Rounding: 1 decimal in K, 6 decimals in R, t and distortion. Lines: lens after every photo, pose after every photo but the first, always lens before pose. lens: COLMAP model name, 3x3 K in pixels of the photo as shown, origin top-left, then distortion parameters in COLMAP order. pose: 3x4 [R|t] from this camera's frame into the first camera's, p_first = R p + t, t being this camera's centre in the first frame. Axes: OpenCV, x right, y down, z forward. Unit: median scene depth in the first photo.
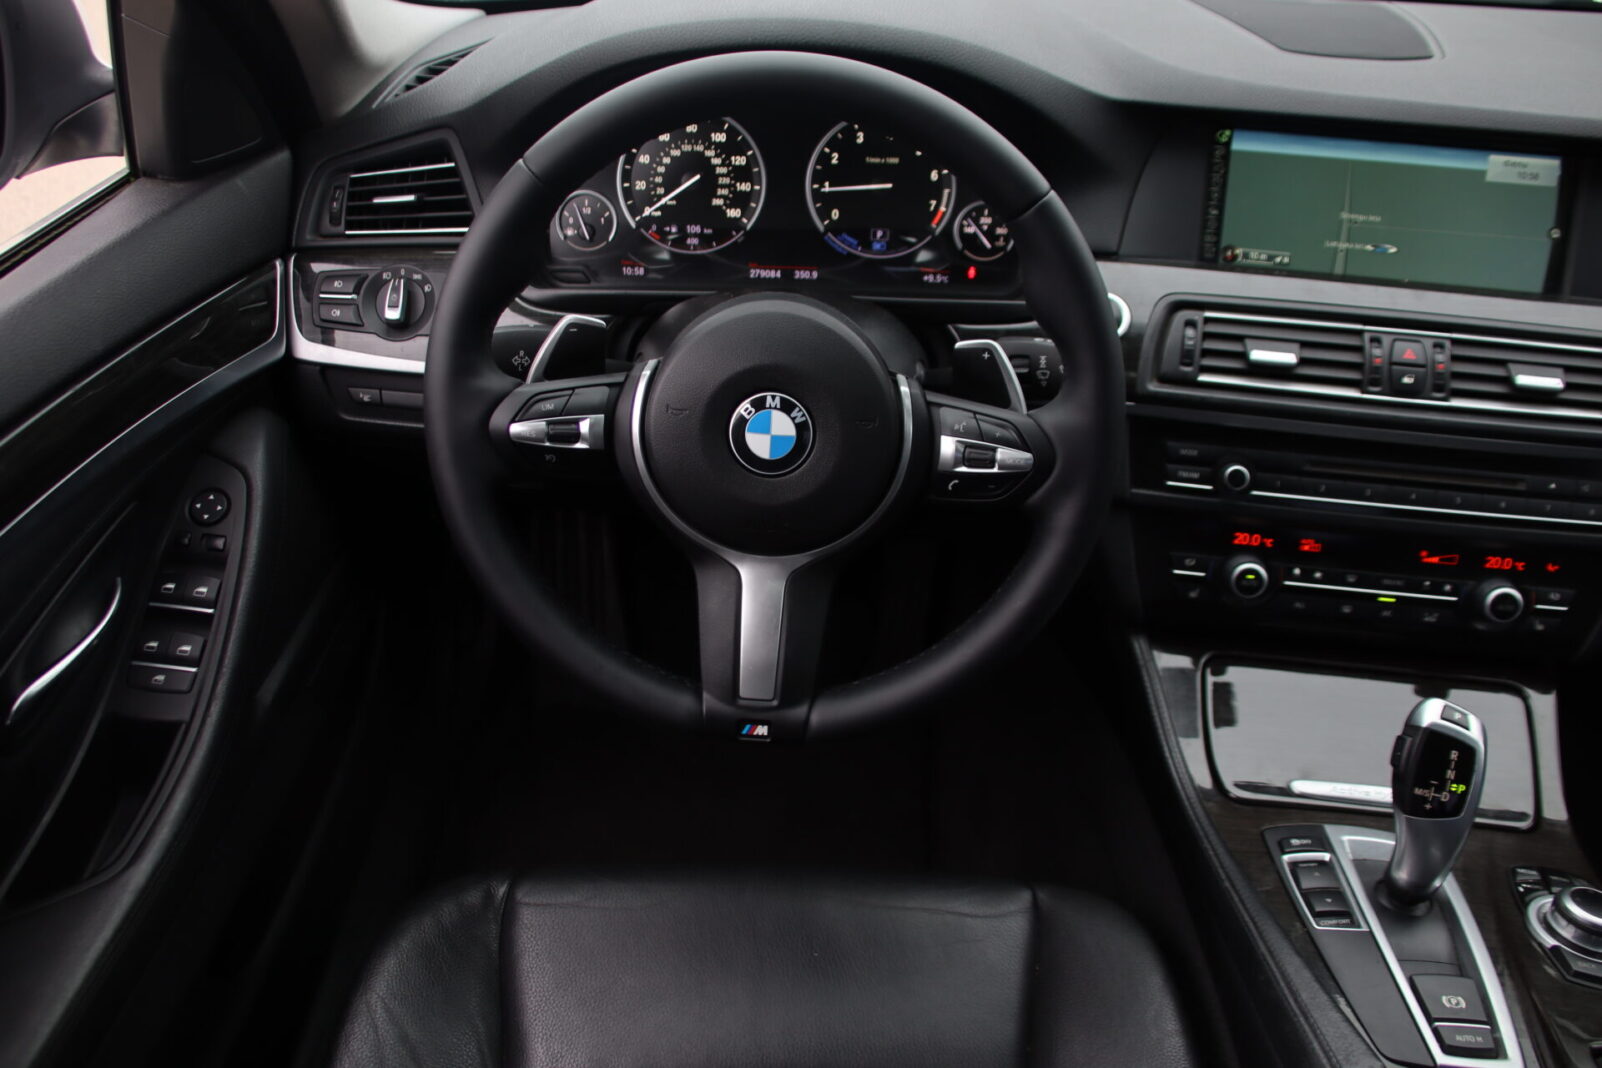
lens RADIAL K [[1290.4, 0, 801.0], [0, 1290.4, 534.0], [0, 0, 1]] dist [-0.157770, 0.102956]
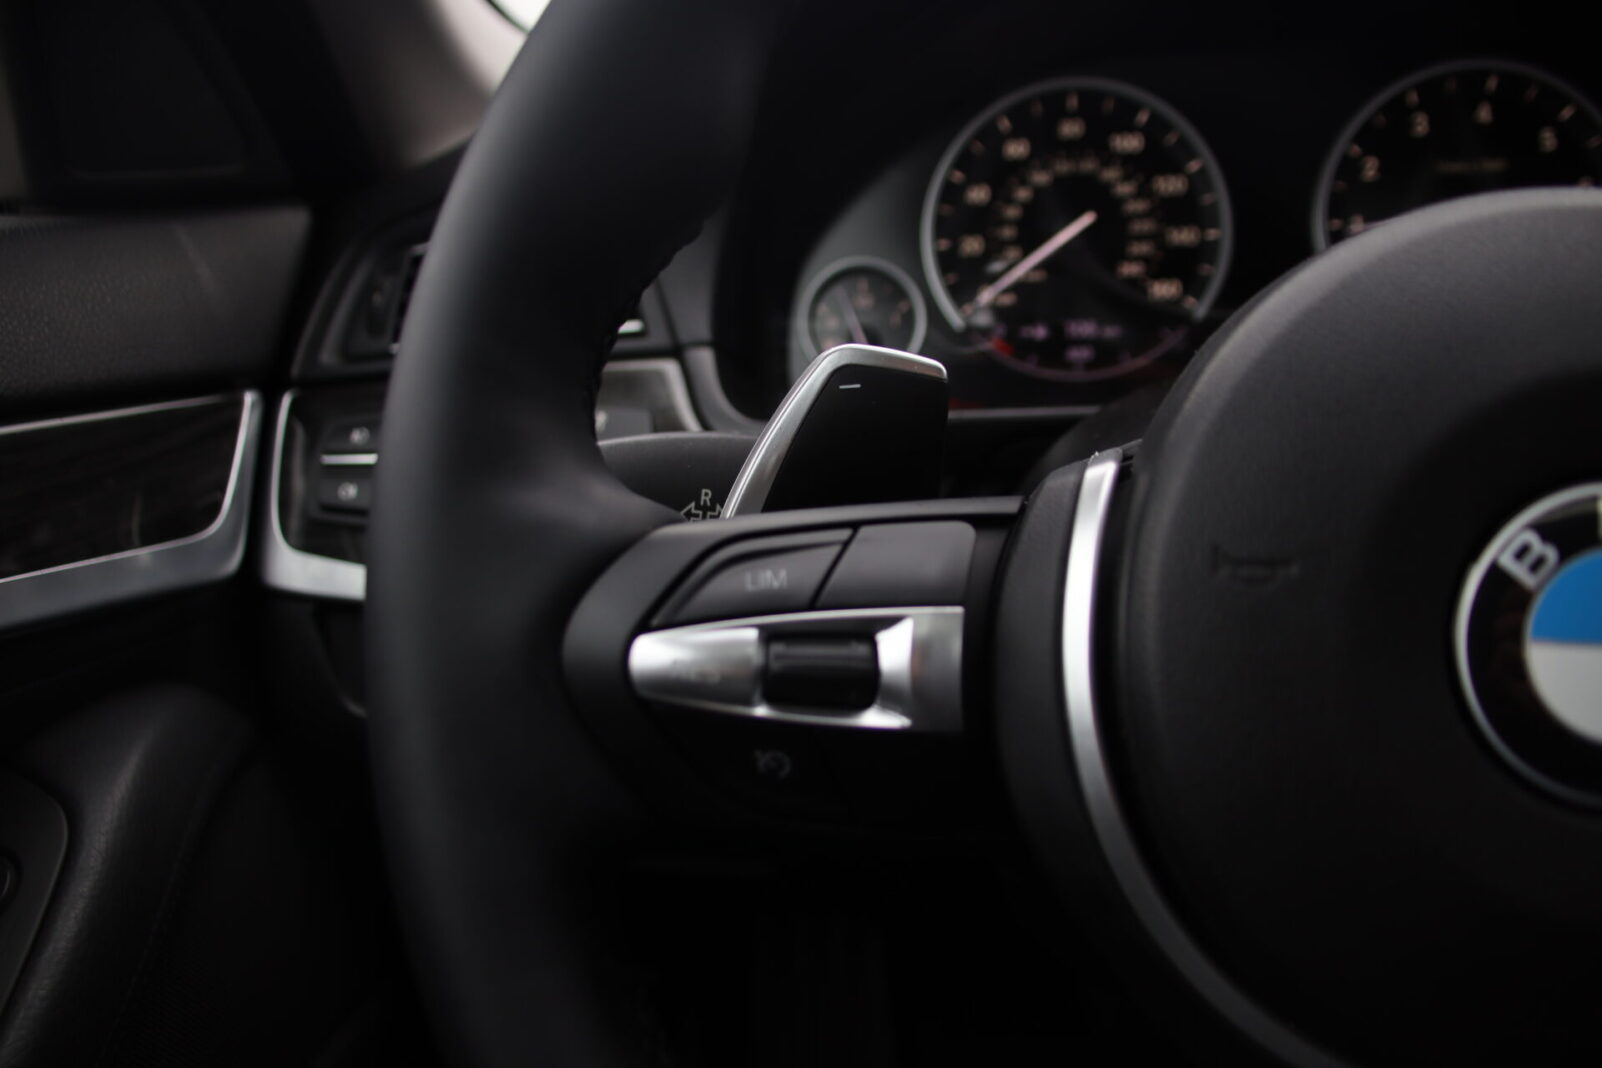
lens RADIAL K [[1318.6, 0, 801.0], [0, 1318.6, 534.0], [0, 0, 1]] dist [-0.181139, 0.130683]
pose [[0.982321, -0.035974, -0.183717, -0.103975], [-0.019164, 0.956884, -0.289837, -0.018280], [0.186222, 0.288234, 0.939278, 0.553047]]
